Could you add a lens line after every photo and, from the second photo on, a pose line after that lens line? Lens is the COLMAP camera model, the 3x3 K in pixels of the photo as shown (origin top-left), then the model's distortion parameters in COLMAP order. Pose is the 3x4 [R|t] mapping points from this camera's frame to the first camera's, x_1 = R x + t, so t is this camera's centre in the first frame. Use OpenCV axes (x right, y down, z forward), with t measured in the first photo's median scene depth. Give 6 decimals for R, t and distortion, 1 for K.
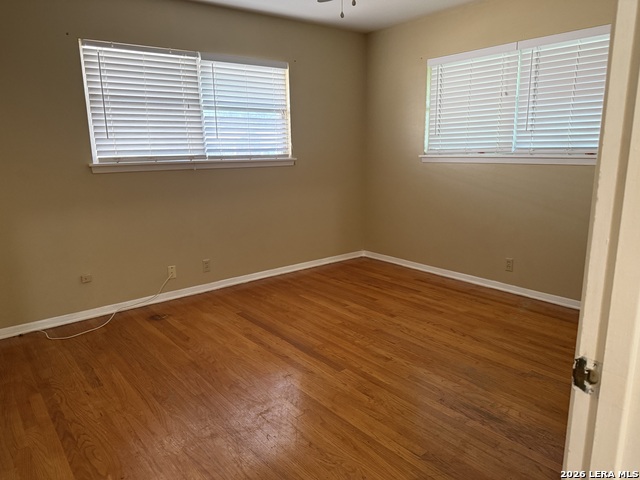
lens RADIAL K [[455.6, 0, 318.8], [0, 455.6, 248.3], [0, 0, 1]] dist [0.007025, -0.031485]
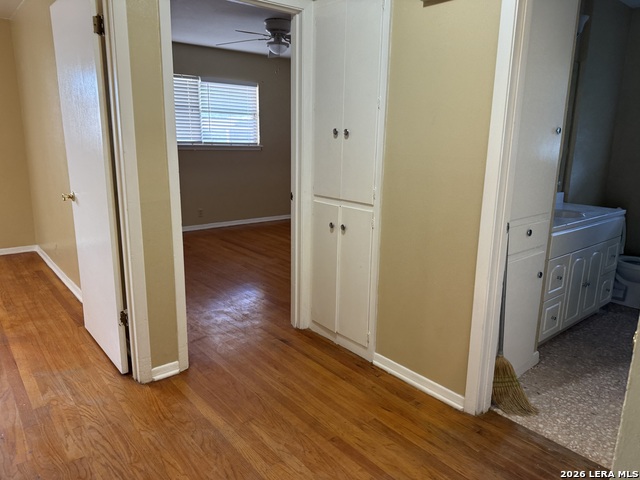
lens RADIAL K [[455.6, 0, 334.0], [0, 455.6, 236.7], [0, 0, 1]] dist [0.007025, -0.031485]
pose [[0.998210, 0.026628, 0.053547, 0.148213], [-0.026305, 0.999631, -0.006736, 0.139123], [-0.053706, 0.005315, 0.998543, -0.669732]]
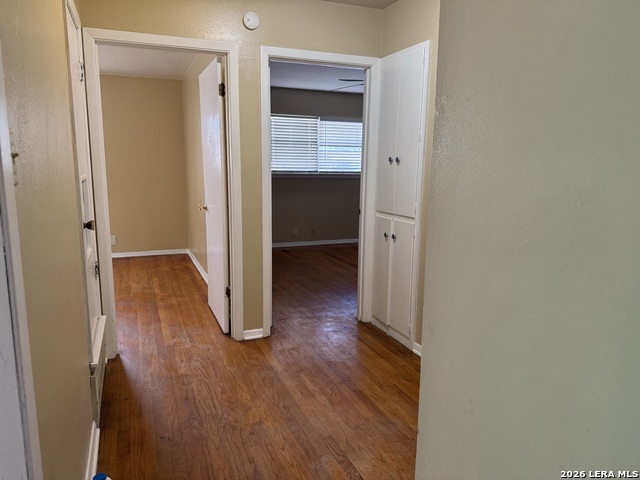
lens RADIAL K [[455.6, 0, 326.0], [0, 455.6, 243.0], [0, 0, 1]] dist [0.007025, -0.031485]
pose [[0.963126, 0.079515, -0.257031, 0.318412], [-0.093817, 0.994623, -0.043850, 0.187602], [0.252162, 0.066347, 0.965408, -0.858143]]
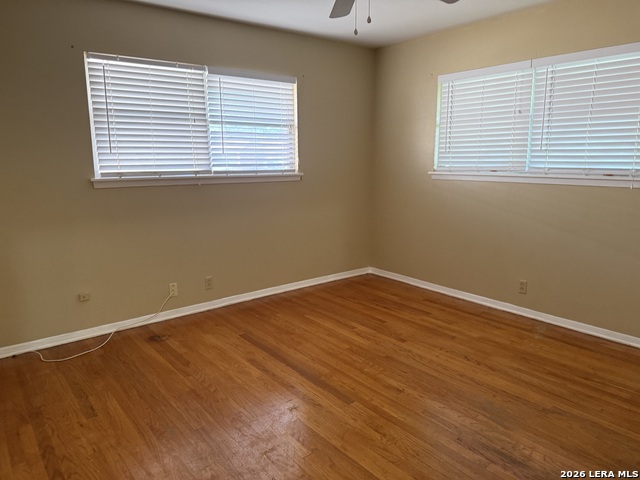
lens RADIAL K [[455.6, 0, 318.4], [0, 455.6, 240.6], [0, 0, 1]] dist [0.007025, -0.031485]
pose [[0.999900, 0.013403, -0.004533, -0.013046], [-0.013561, 0.999232, -0.036764, -0.023714], [0.004037, 0.036821, 0.999314, 0.035459]]
